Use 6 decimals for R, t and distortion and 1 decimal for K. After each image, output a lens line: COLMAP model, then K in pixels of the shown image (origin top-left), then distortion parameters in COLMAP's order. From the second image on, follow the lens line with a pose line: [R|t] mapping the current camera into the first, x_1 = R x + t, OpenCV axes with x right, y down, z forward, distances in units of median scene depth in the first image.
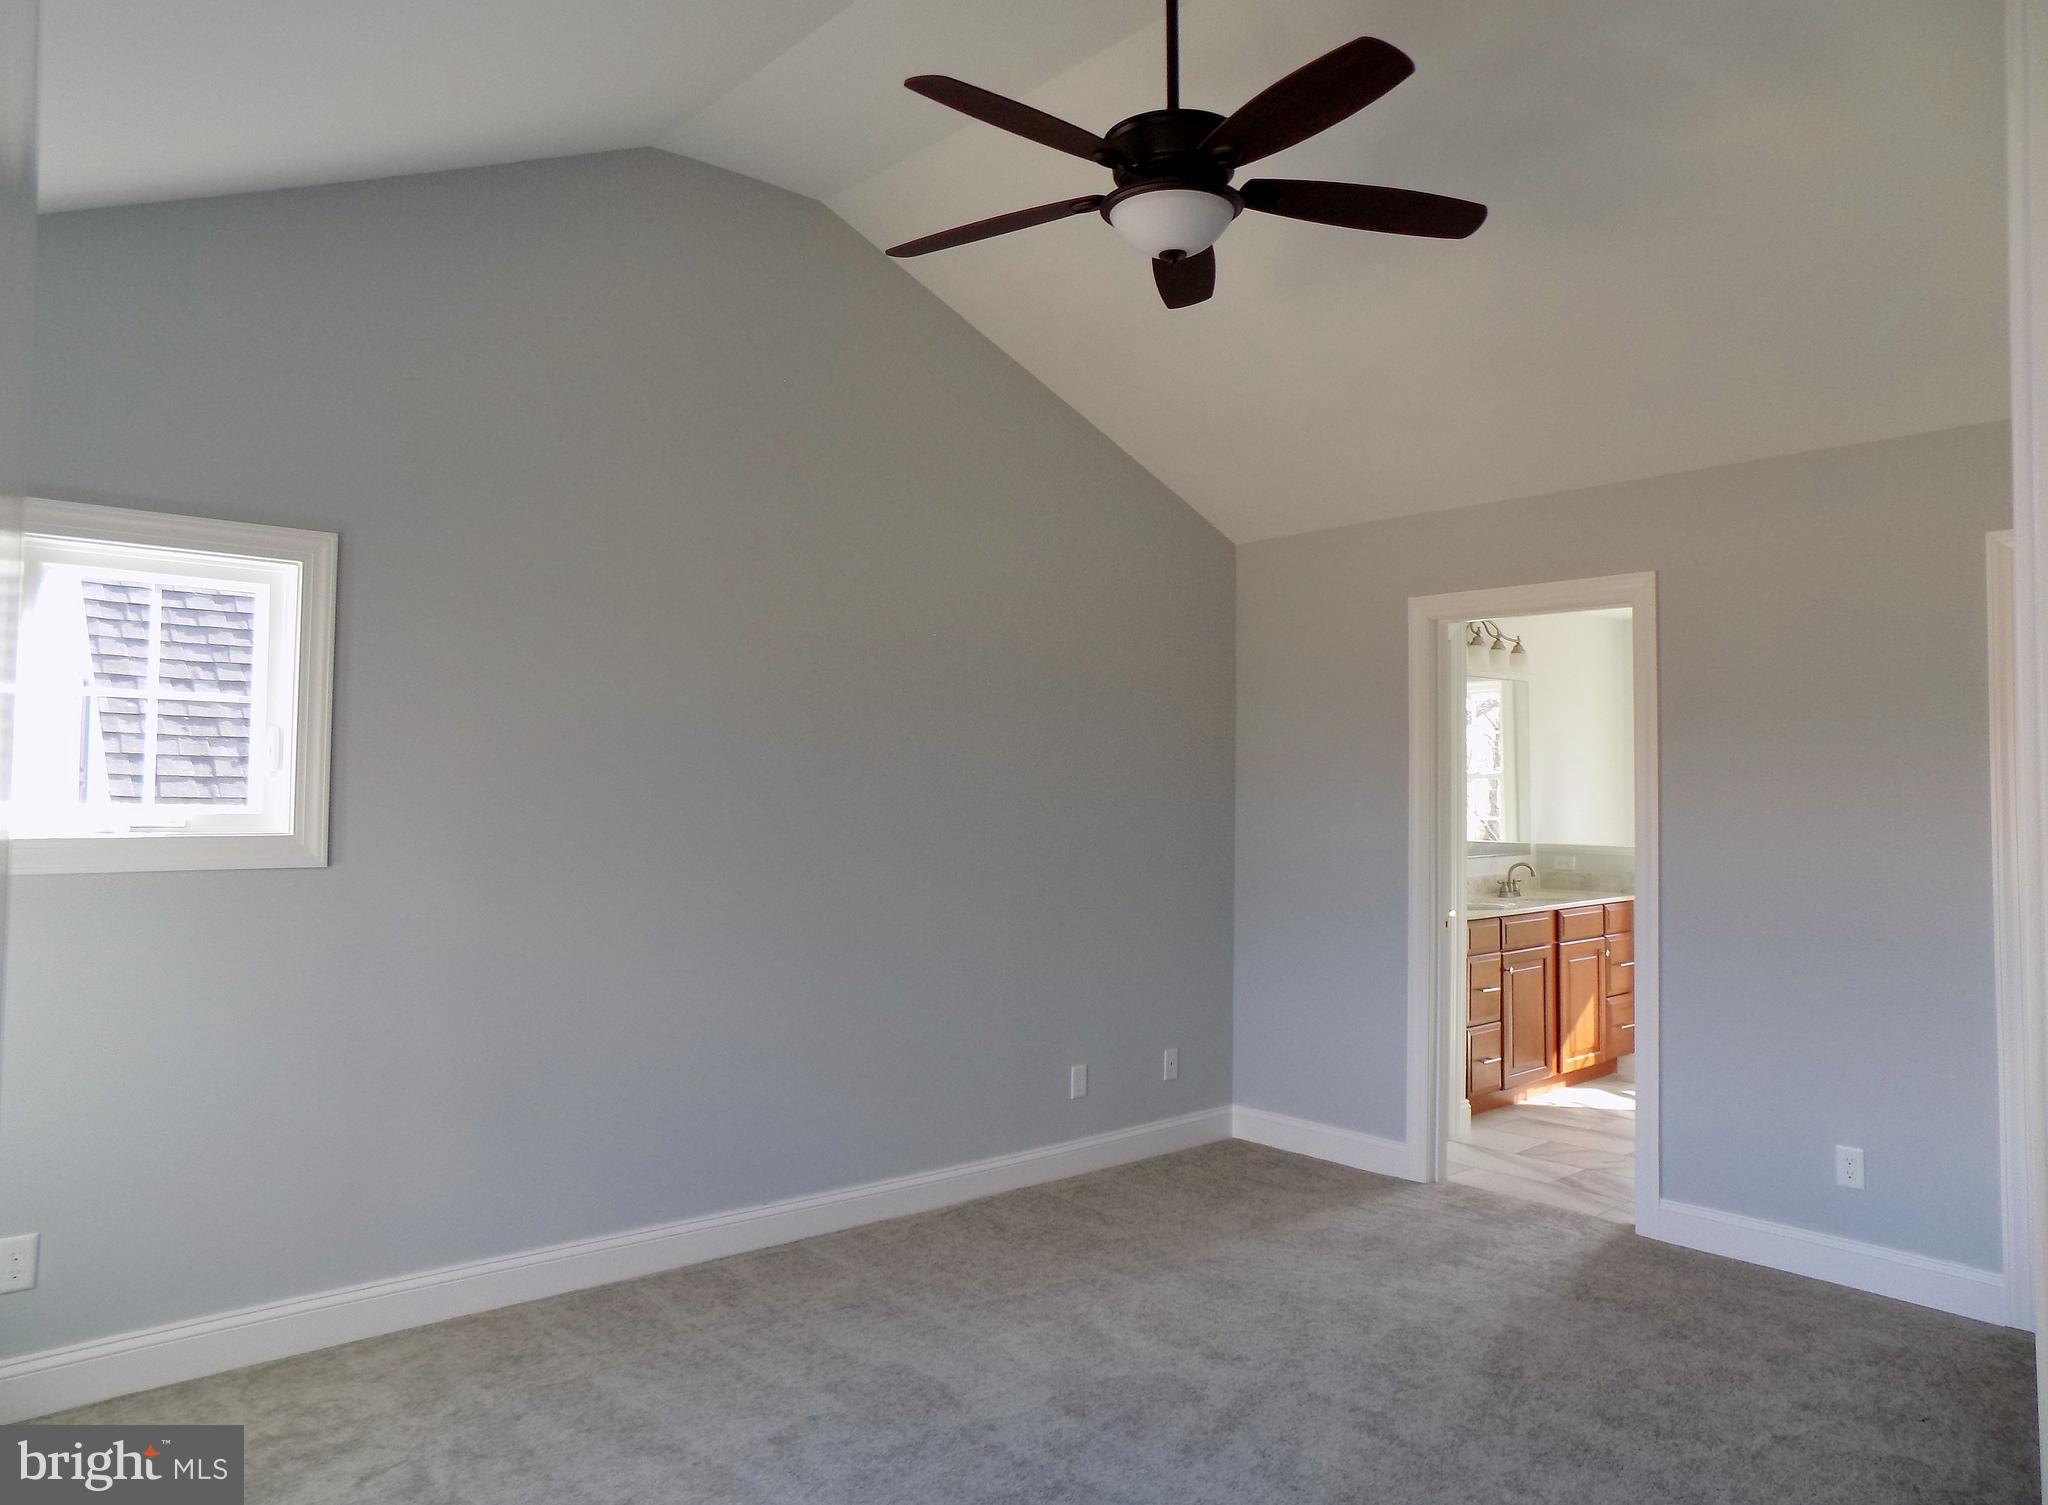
lens RADIAL K [[1410.3, 0, 1026.9], [0, 1410.3, 714.6], [0, 0, 1]] dist [-0.062978, 0.064635]
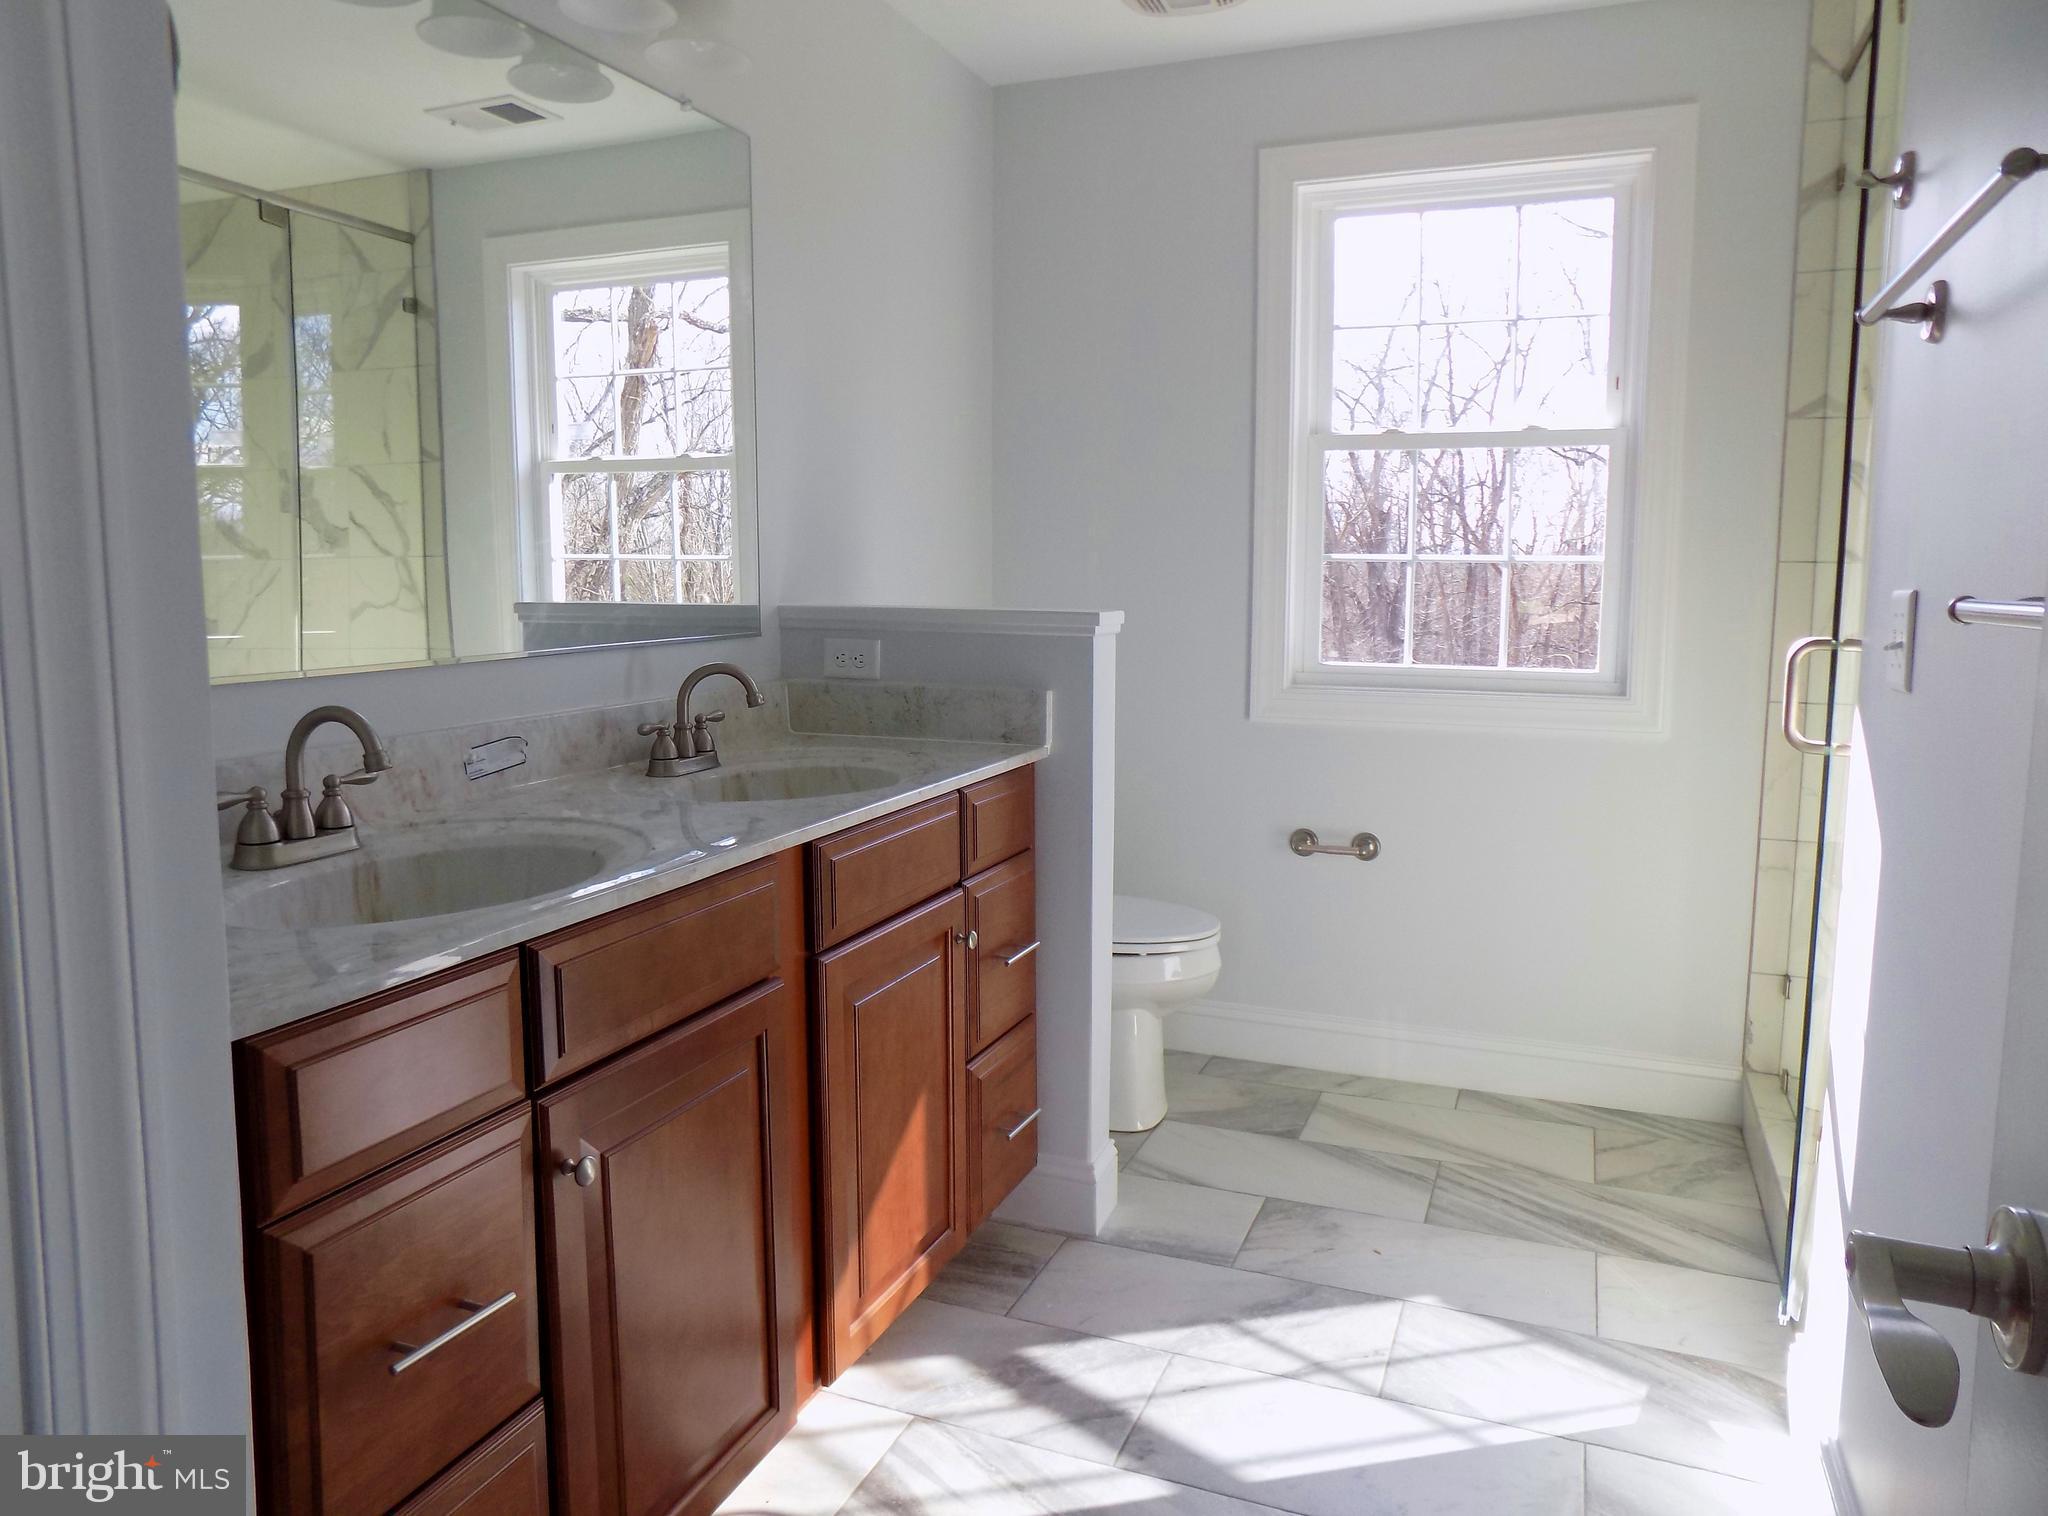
lens RADIAL K [[1389.9, 0, 1023.8], [0, 1389.9, 721.6], [0, 0, 1]] dist [-0.076292, 0.082235]
pose [[0.894539, -0.050922, 0.444080, 0.477533], [-0.020775, 0.987680, 0.155104, 0.118625], [-0.446507, -0.147972, 0.882460, 1.197118]]
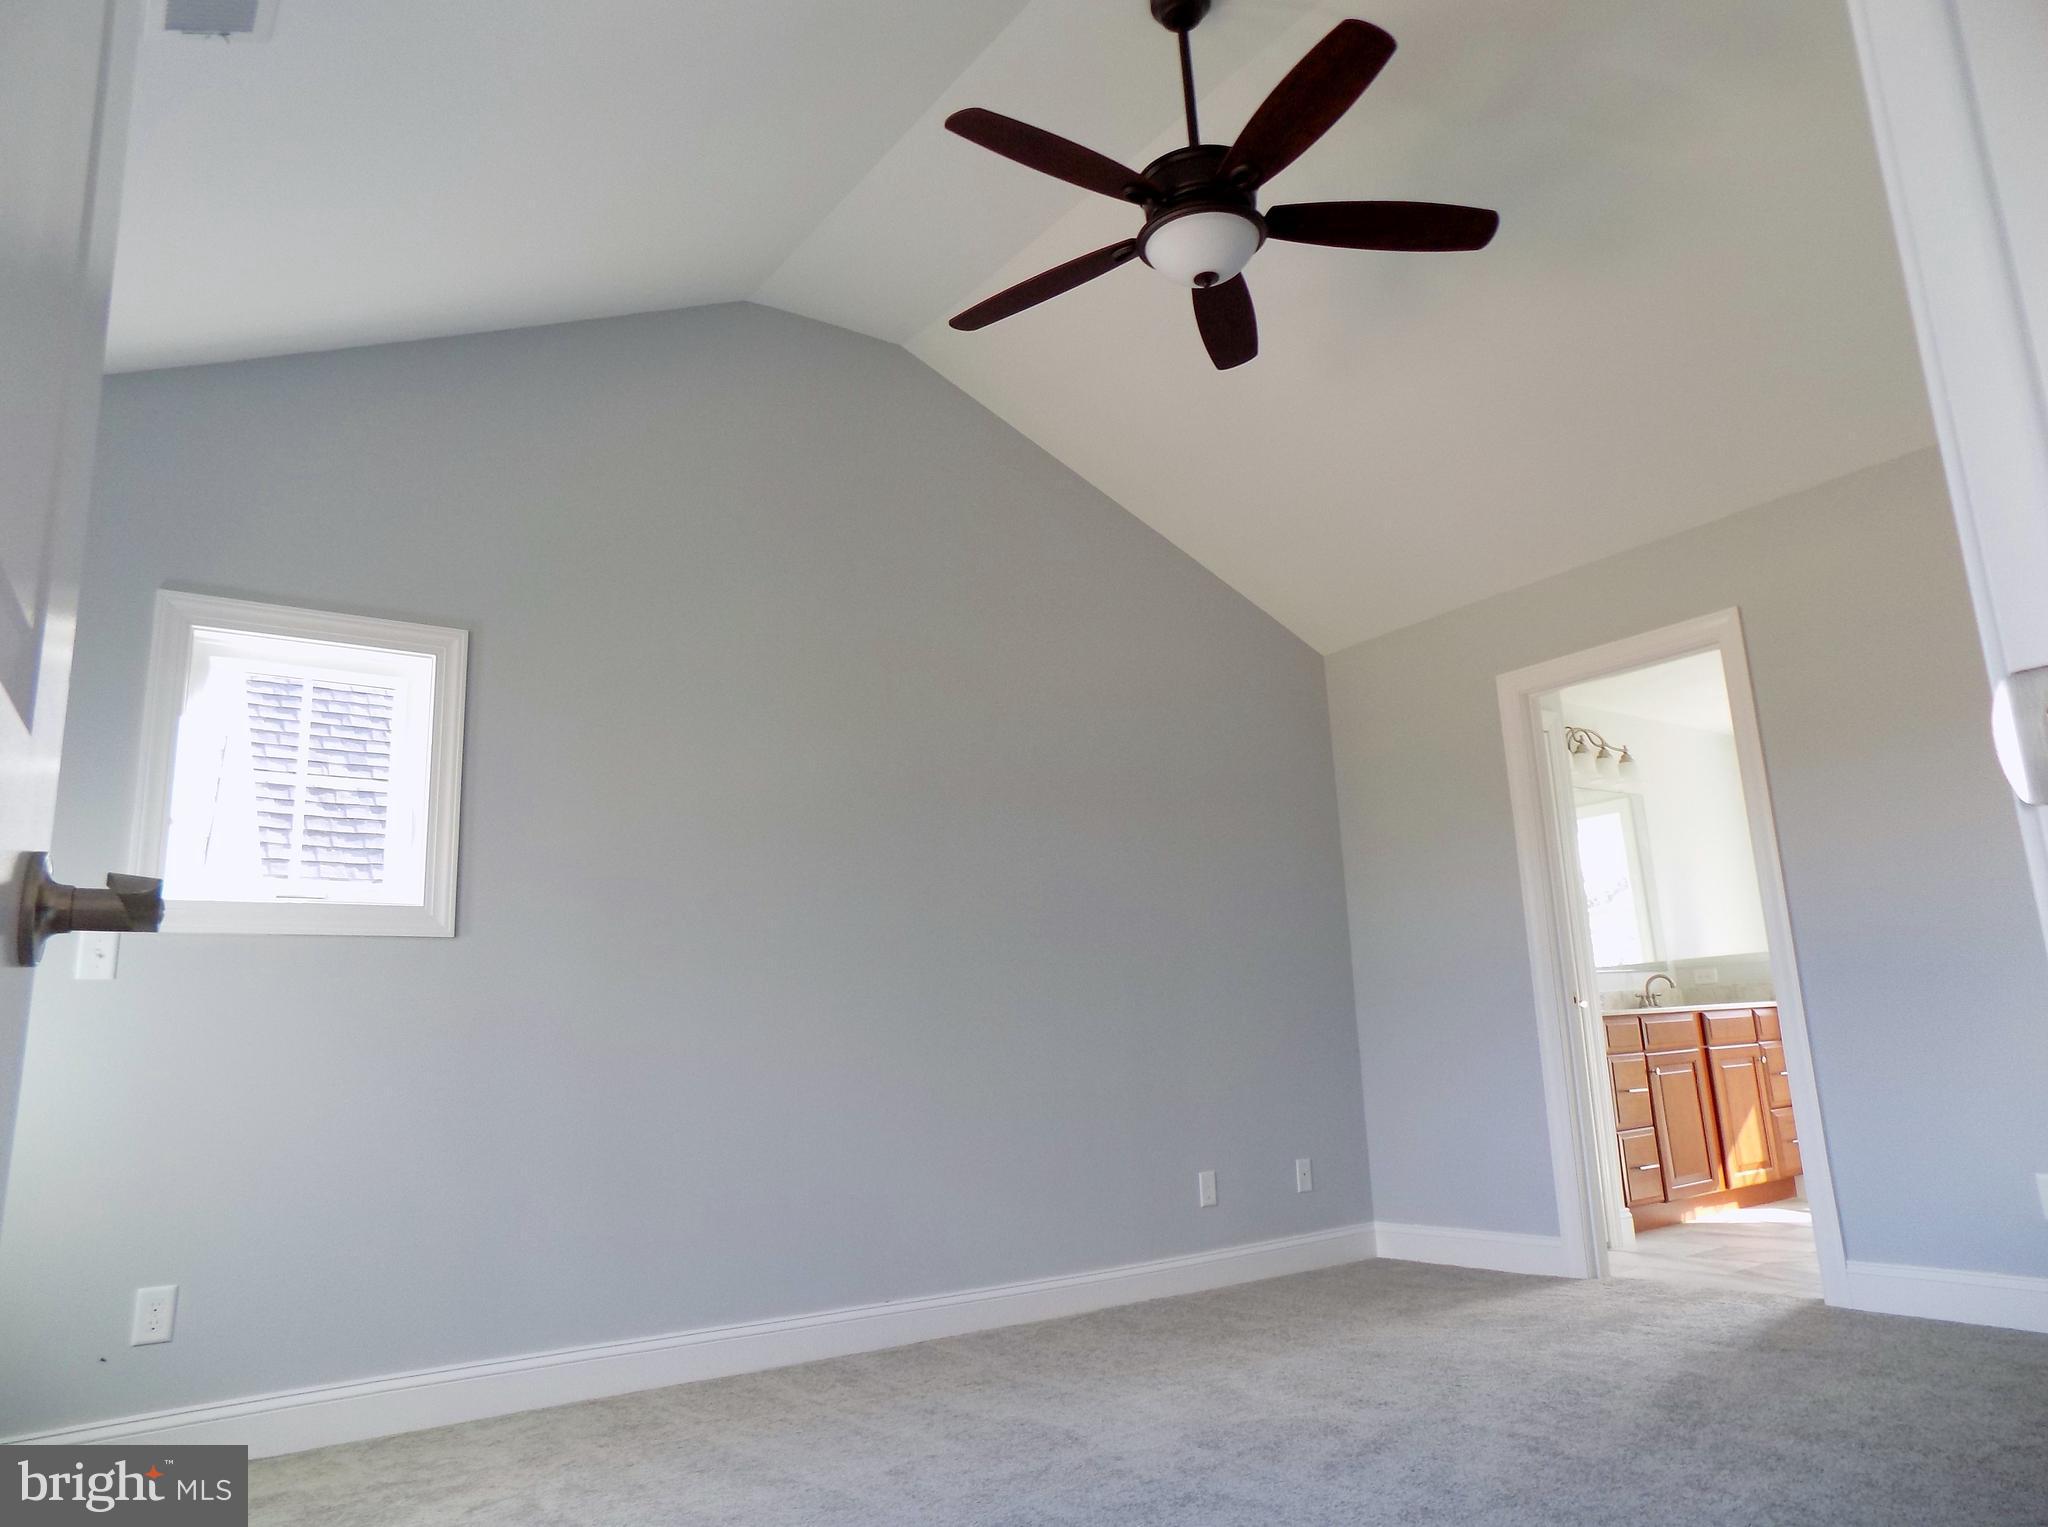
lens RADIAL K [[1389.9, 0, 1023.8], [0, 1389.9, 727.1], [0, 0, 1]] dist [-0.076292, 0.082235]
pose [[0.993500, -0.075416, -0.085259, 0.020372], [0.059072, 0.981862, -0.180162, 0.143315], [0.097300, 0.173955, 0.979935, 0.001216]]
